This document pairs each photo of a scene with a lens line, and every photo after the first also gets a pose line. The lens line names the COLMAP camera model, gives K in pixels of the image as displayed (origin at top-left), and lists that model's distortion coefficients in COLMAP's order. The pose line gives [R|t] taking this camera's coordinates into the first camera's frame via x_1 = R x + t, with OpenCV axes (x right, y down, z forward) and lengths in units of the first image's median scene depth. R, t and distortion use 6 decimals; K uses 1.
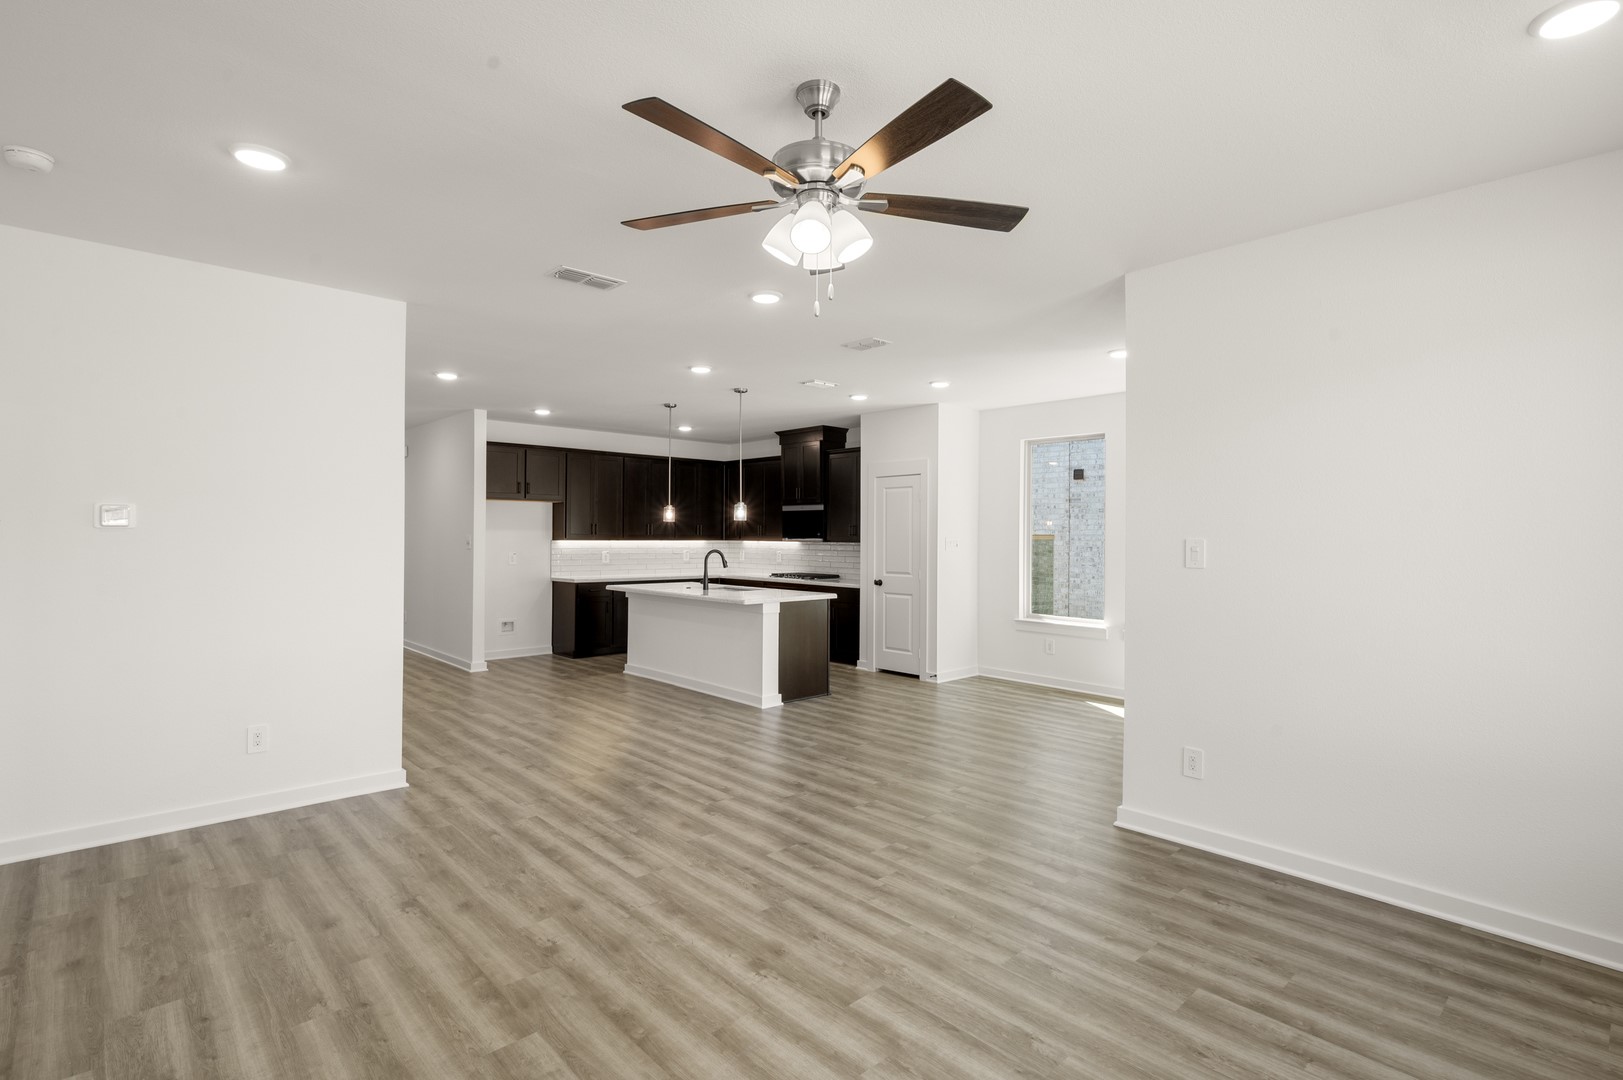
lens RADIAL K [[779.4, 0, 808.3], [0, 779.4, 536.1], [0, 0, 1]] dist [0.000955, 0.000027]
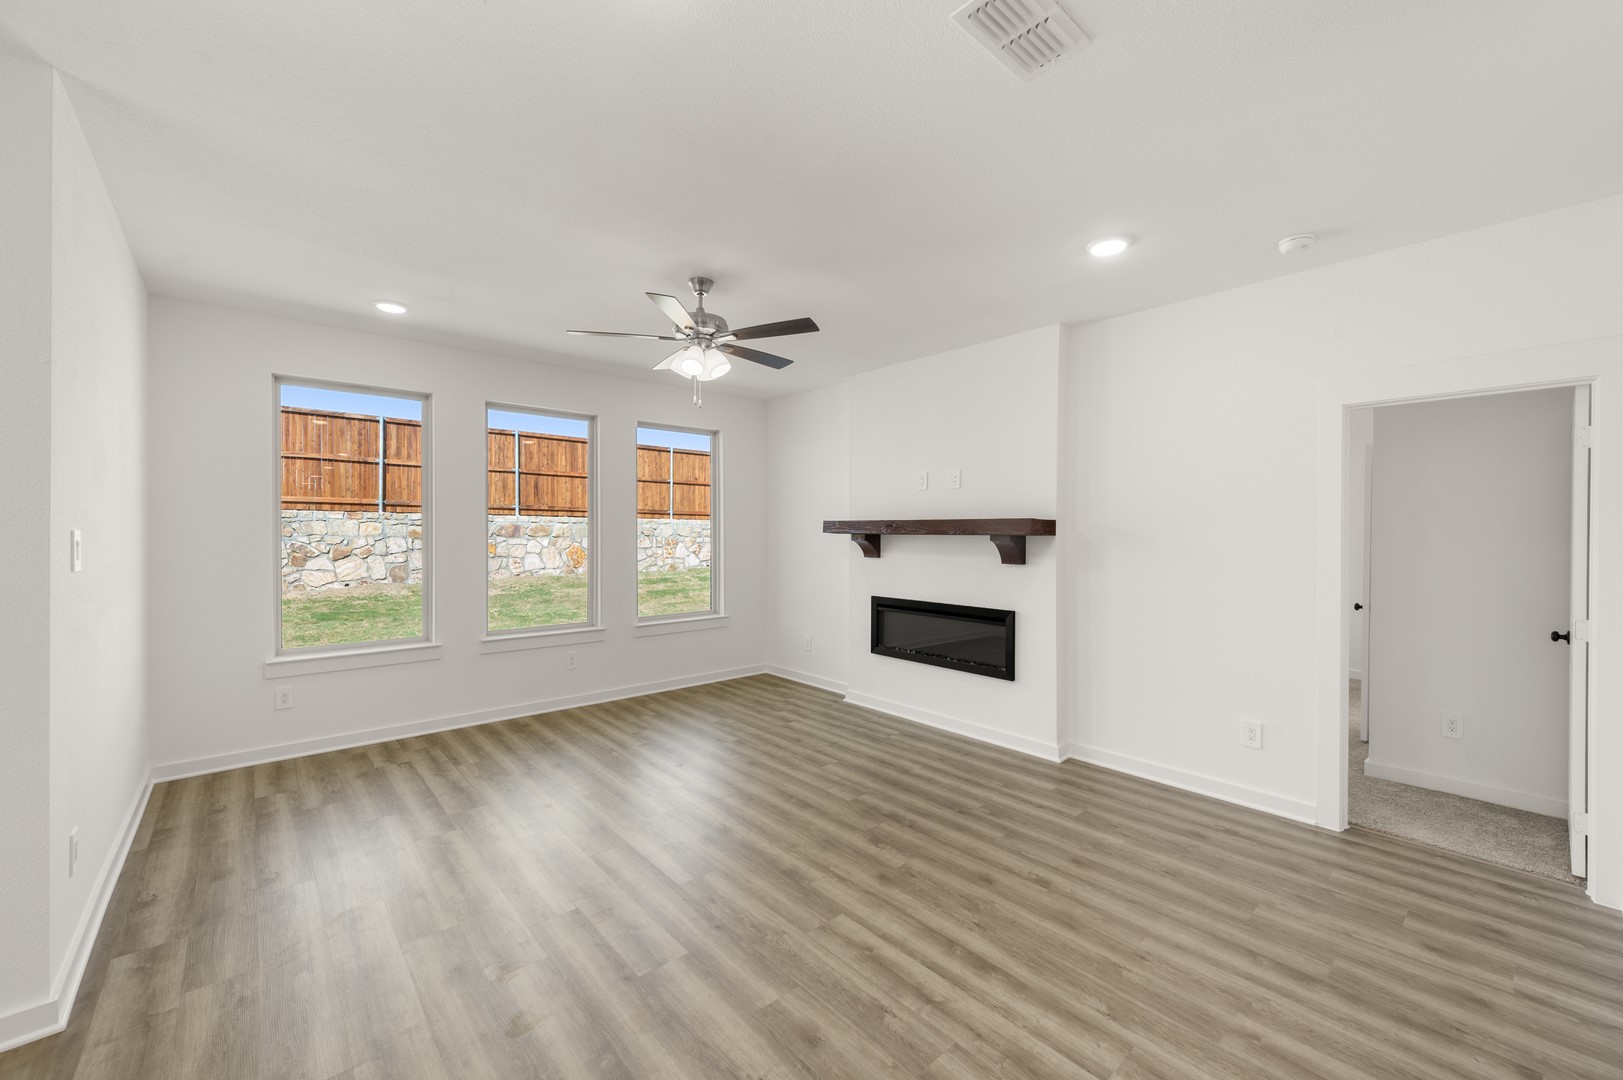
lens RADIAL K [[638.0, 0, 814.3], [0, 638.0, 532.6], [0, 0, 1]] dist [-0.001336, -0.000431]
pose [[-0.999836, -0.010360, 0.014835, -0.174582], [-0.010328, 0.999944, 0.002195, -0.002470], [-0.014856, 0.002041, -0.999888, 1.559010]]
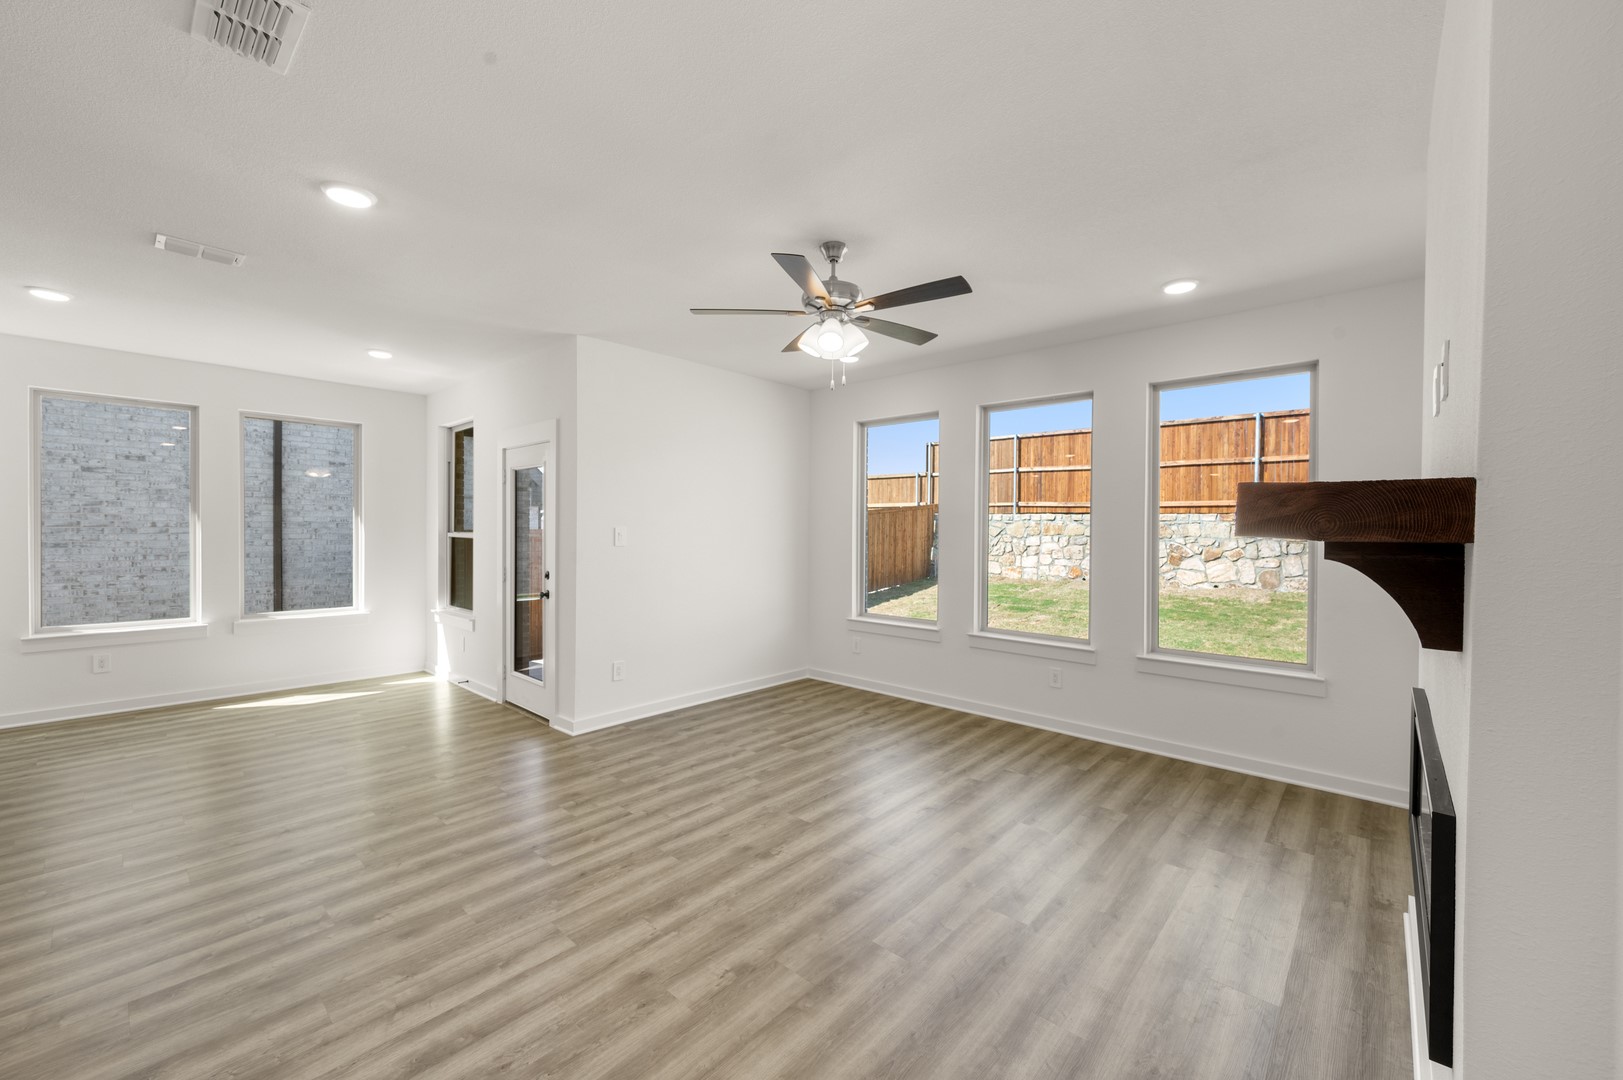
lens RADIAL K [[638.0, 0, 814.3], [0, 638.0, 532.6], [0, 0, 1]] dist [-0.001336, -0.000431]
pose [[-0.094742, -0.012510, 0.995423, -0.813559], [-0.007940, 0.999899, 0.011810, -0.004101], [-0.995470, -0.006785, -0.094832, 0.734590]]
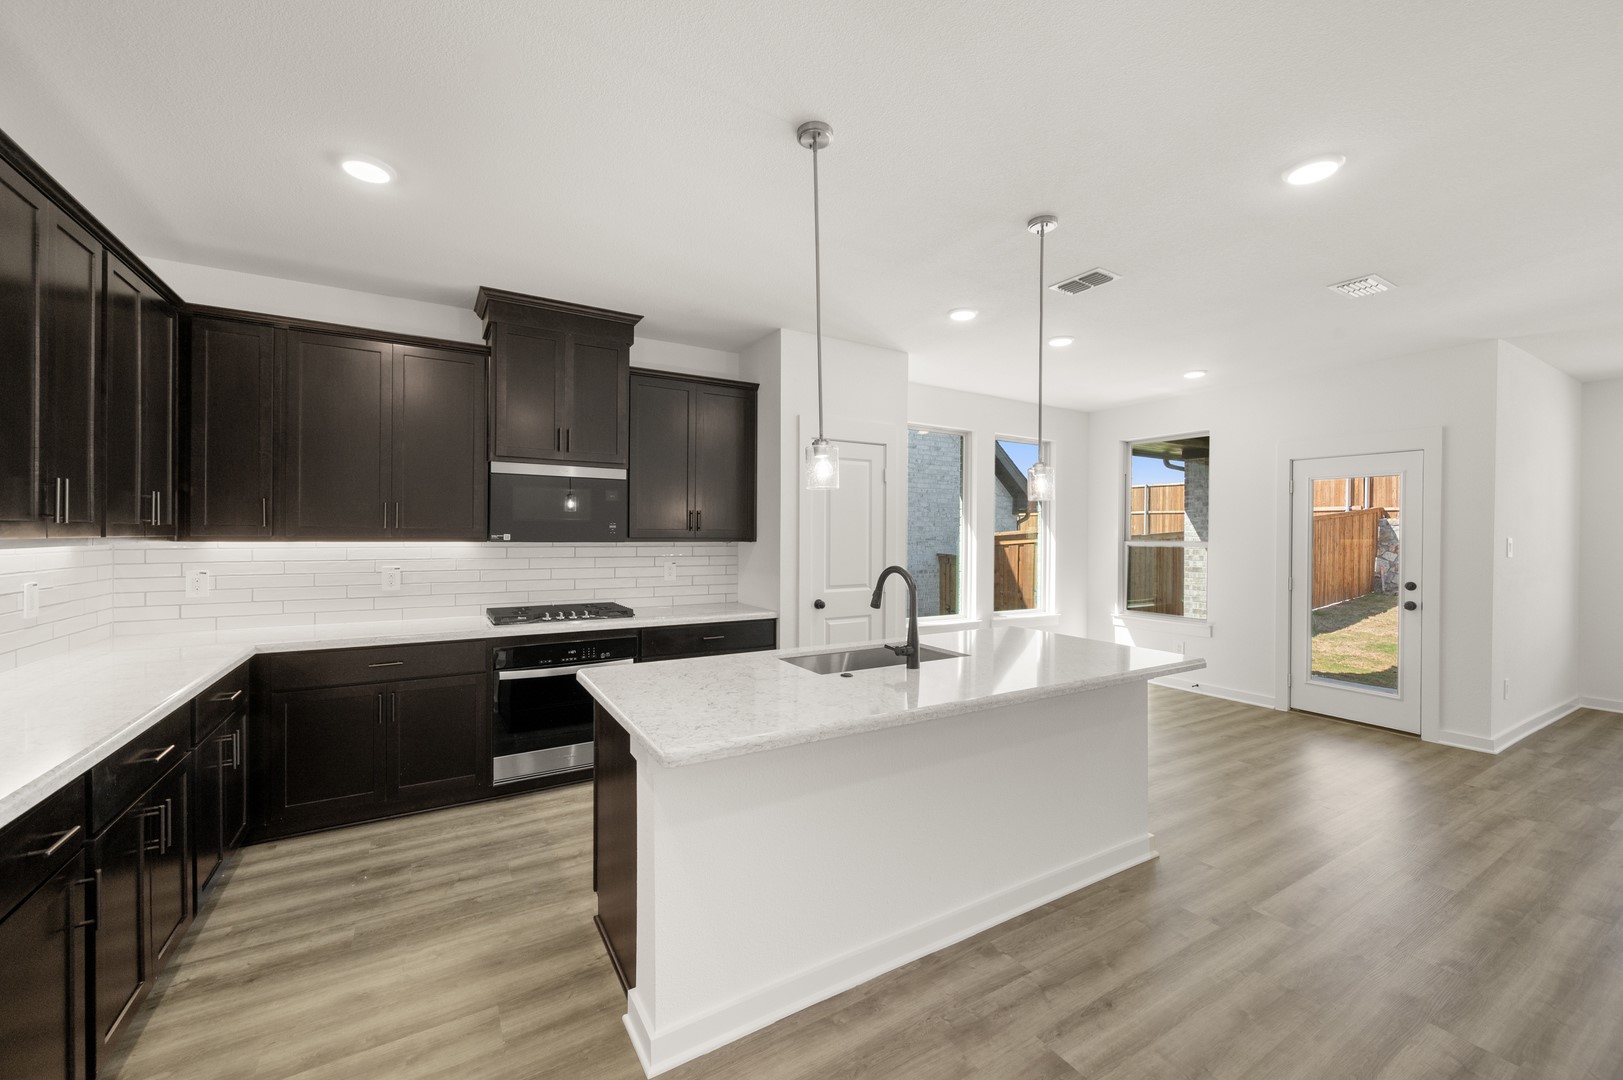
lens RADIAL K [[637.0, 0, 812.2], [0, 637.0, 534.3], [0, 0, 1]] dist [-0.000879, 0.000250]
pose [[0.202054, -0.006306, 0.979354, -0.965530], [-0.006881, 0.999945, 0.007859, -0.003465], [-0.979350, -0.008327, 0.202000, 2.067587]]
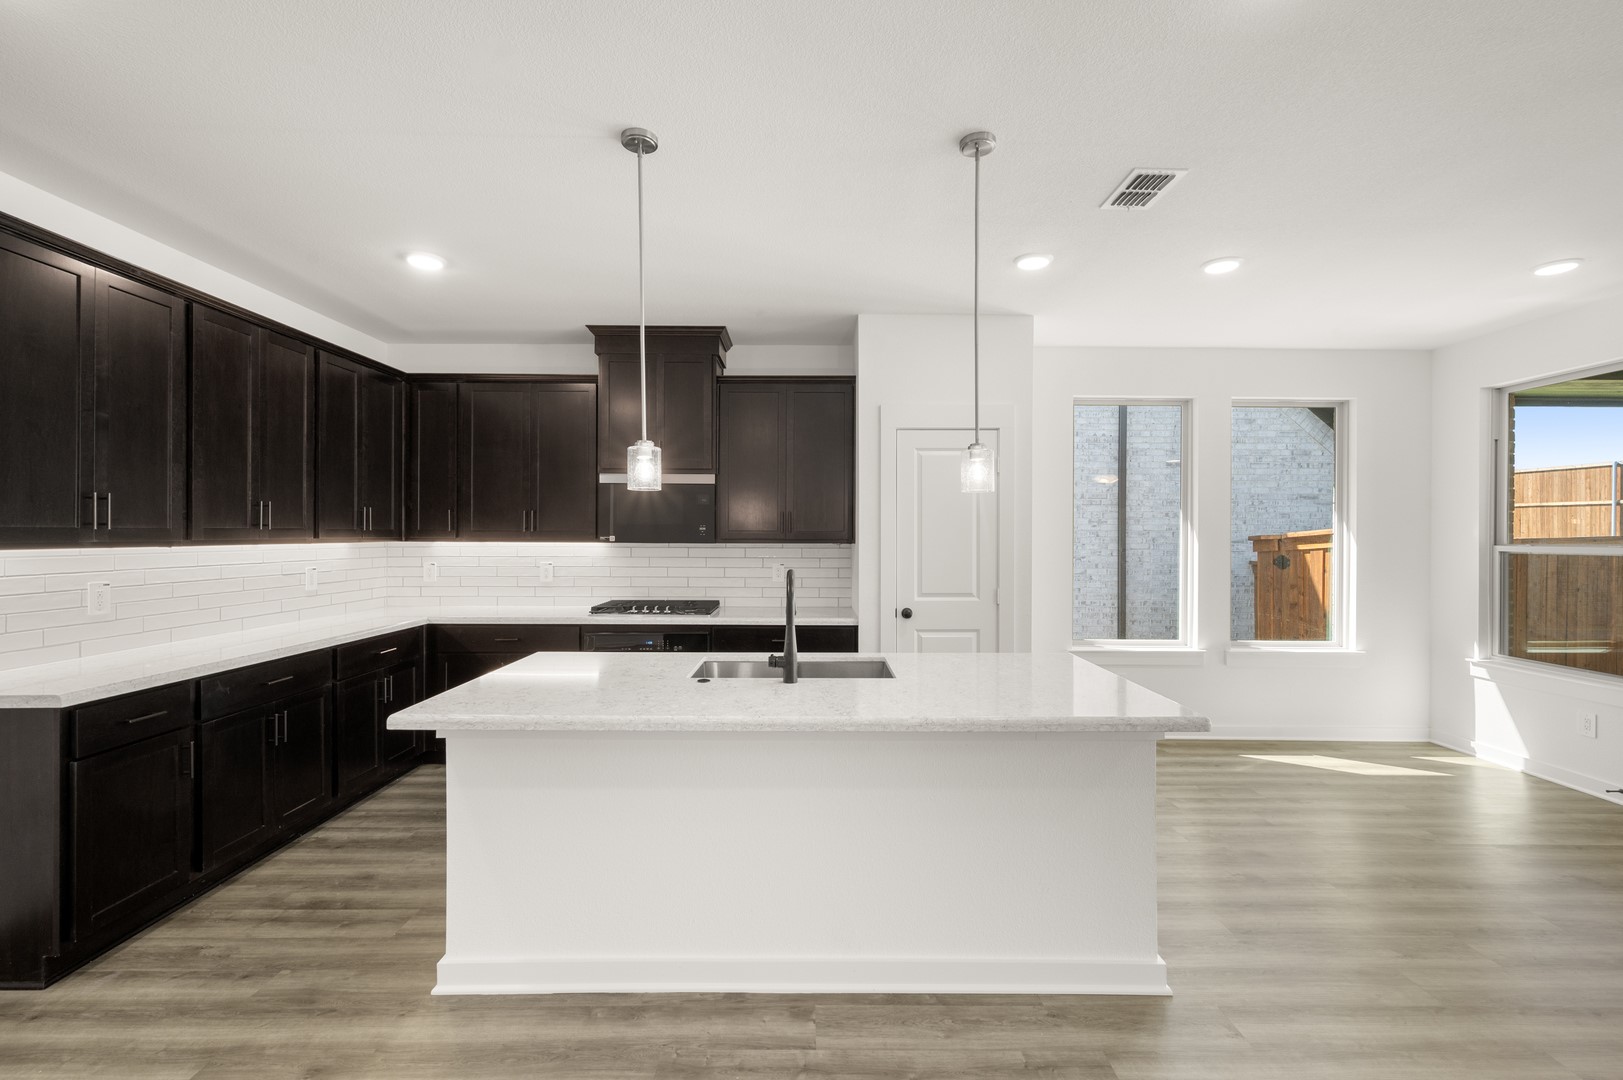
lens RADIAL K [[685.9, 0, 811.7], [0, 685.9, 533.8], [0, 0, 1]] dist [0.001297, -0.000228]
pose [[0.673326, -0.004406, 0.739333, -0.754553], [-0.000003, 0.999982, 0.005963, -0.003844], [-0.739346, -0.004018, 0.673314, 1.636013]]
